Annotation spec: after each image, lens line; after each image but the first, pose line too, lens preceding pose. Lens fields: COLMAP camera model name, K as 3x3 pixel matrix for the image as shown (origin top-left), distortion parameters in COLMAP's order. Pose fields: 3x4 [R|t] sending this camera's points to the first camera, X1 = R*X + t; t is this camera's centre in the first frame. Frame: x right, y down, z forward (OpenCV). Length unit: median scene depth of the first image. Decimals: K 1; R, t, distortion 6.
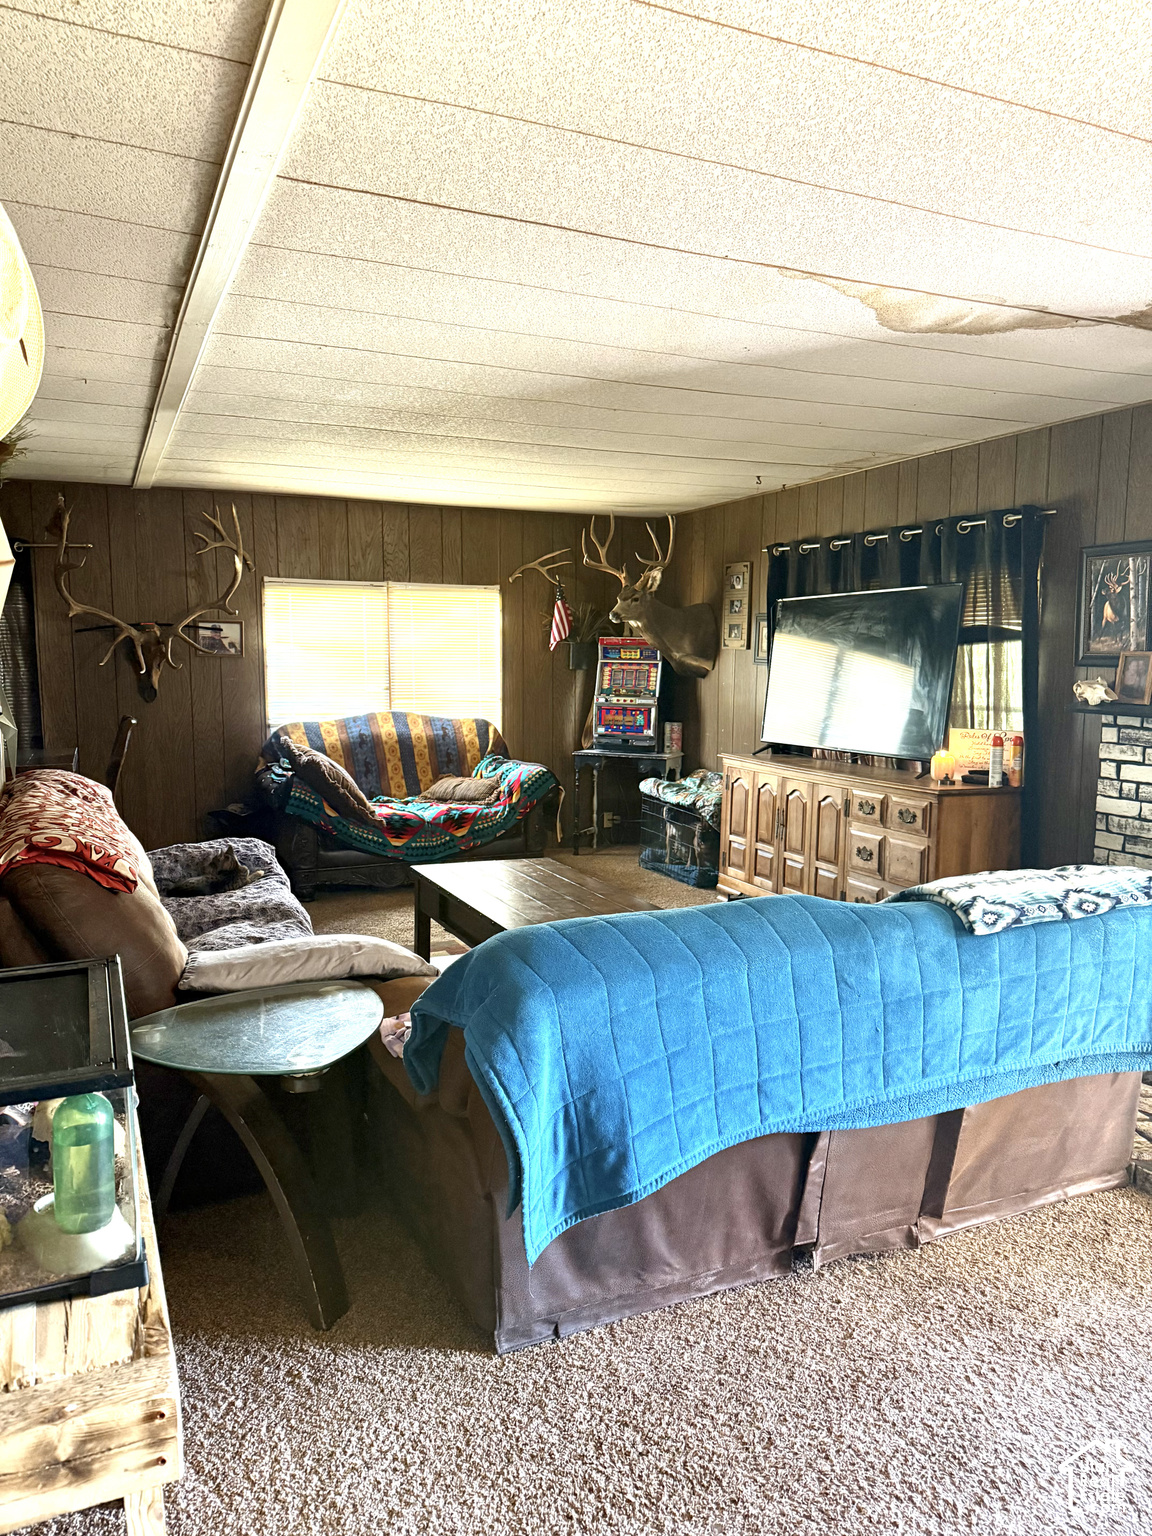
lens RADIAL K [[1064.3, 0, 565.0], [0, 1064.3, 769.4], [0, 0, 1]] dist [0.083701, -0.118986]
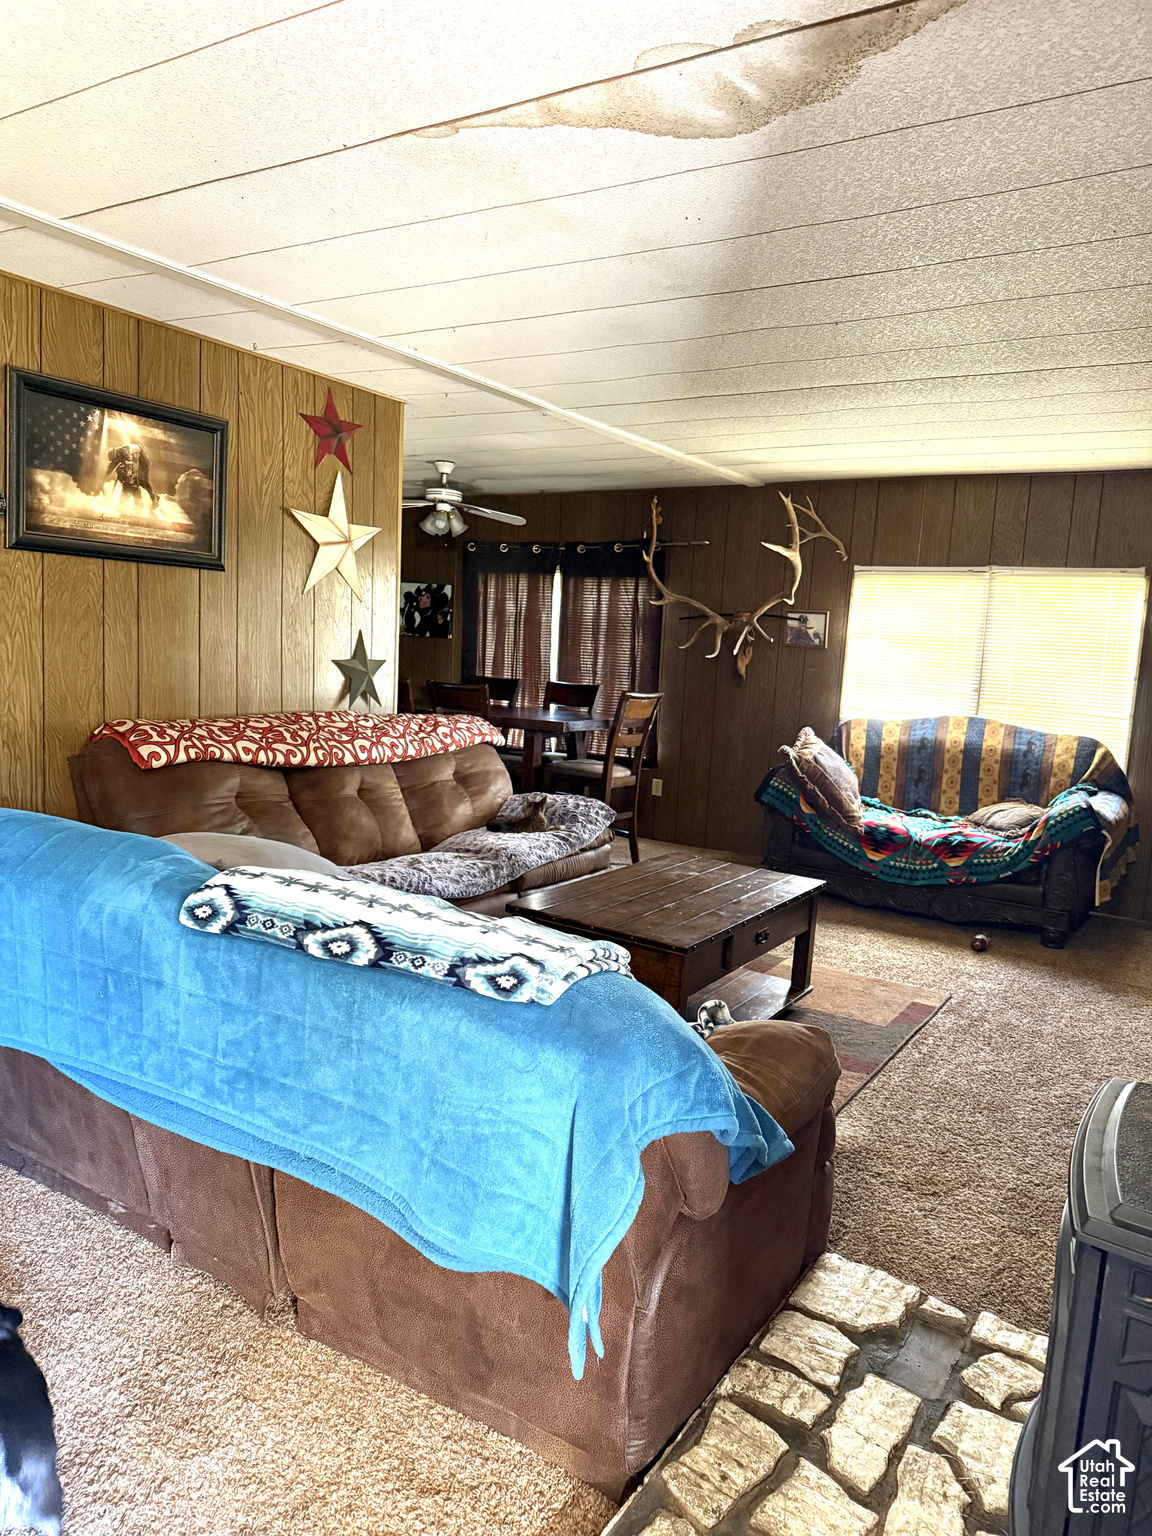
lens RADIAL K [[1064.3, 0, 565.0], [0, 1064.3, 769.4], [0, 0, 1]] dist [0.083701, -0.118986]
pose [[0.547258, 0.124361, -0.827673, 0.392952], [-0.141048, 0.988459, 0.055259, -0.014646], [0.824993, 0.086501, 0.558483, 0.257773]]
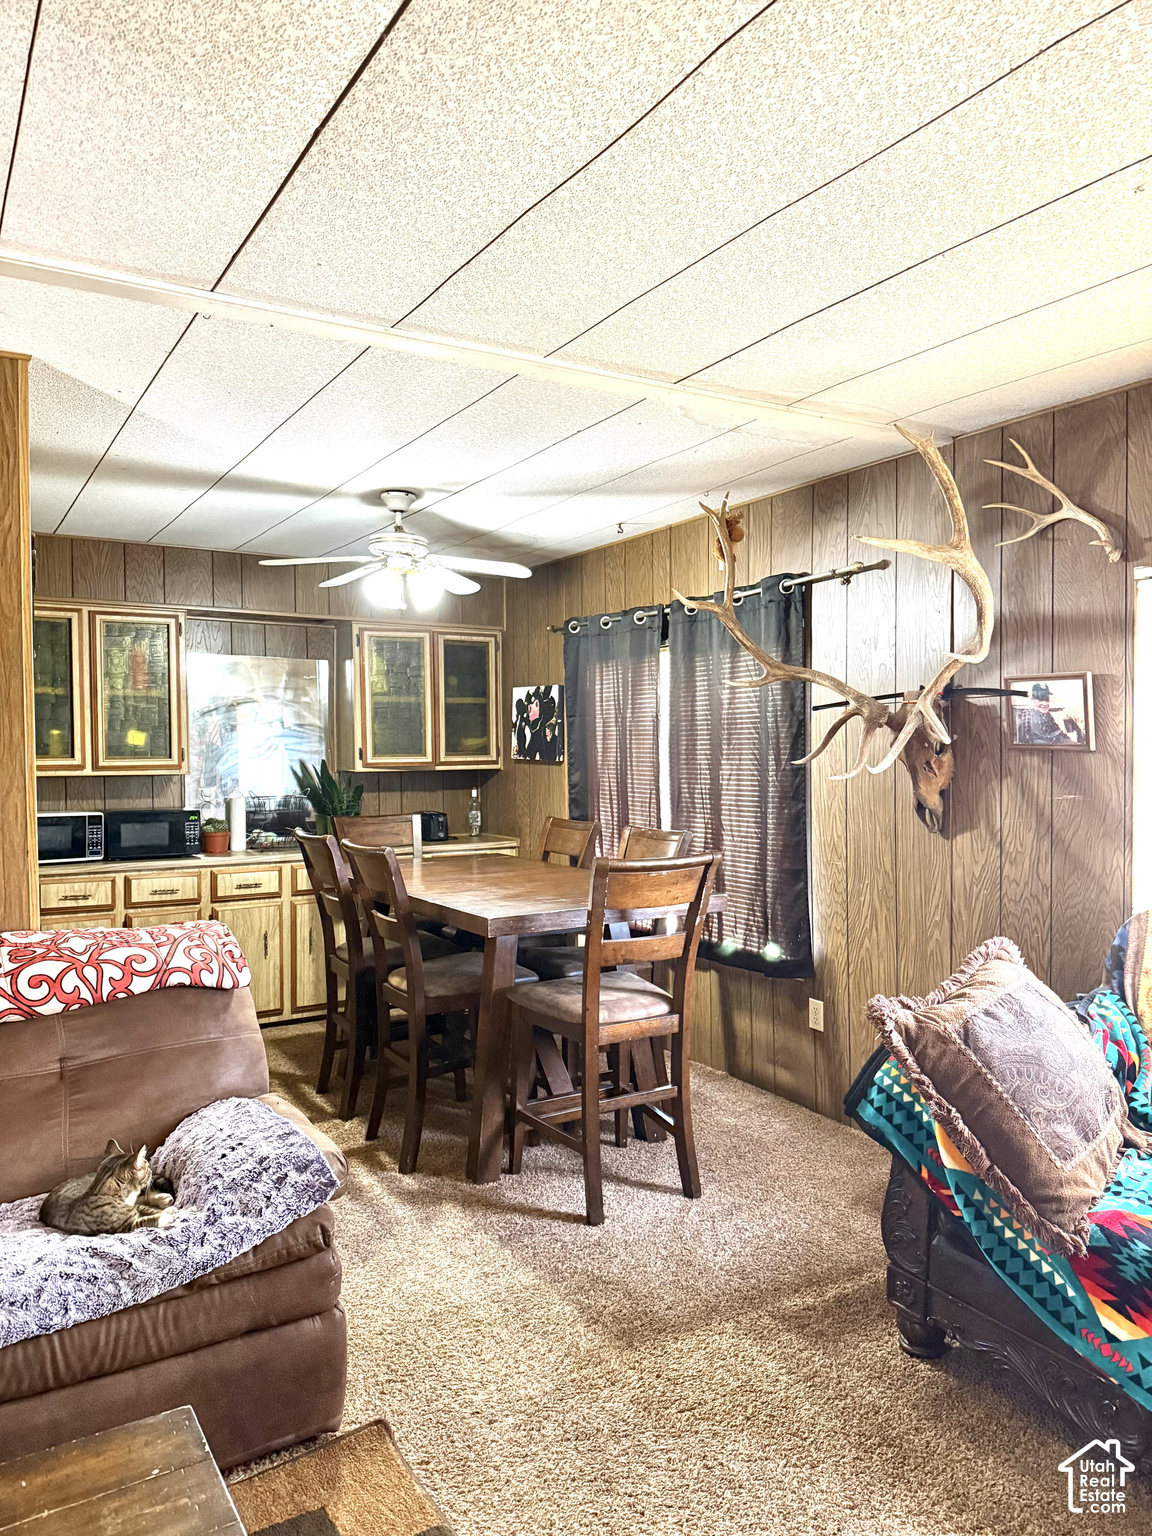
lens RADIAL K [[1064.3, 0, 565.0], [0, 1064.3, 769.4], [0, 0, 1]] dist [0.083701, -0.118986]
pose [[0.133457, 0.019443, -0.990864, 0.124874], [-0.102298, 0.994737, 0.005741, -0.075242], [0.985761, 0.100597, 0.134743, 0.707457]]
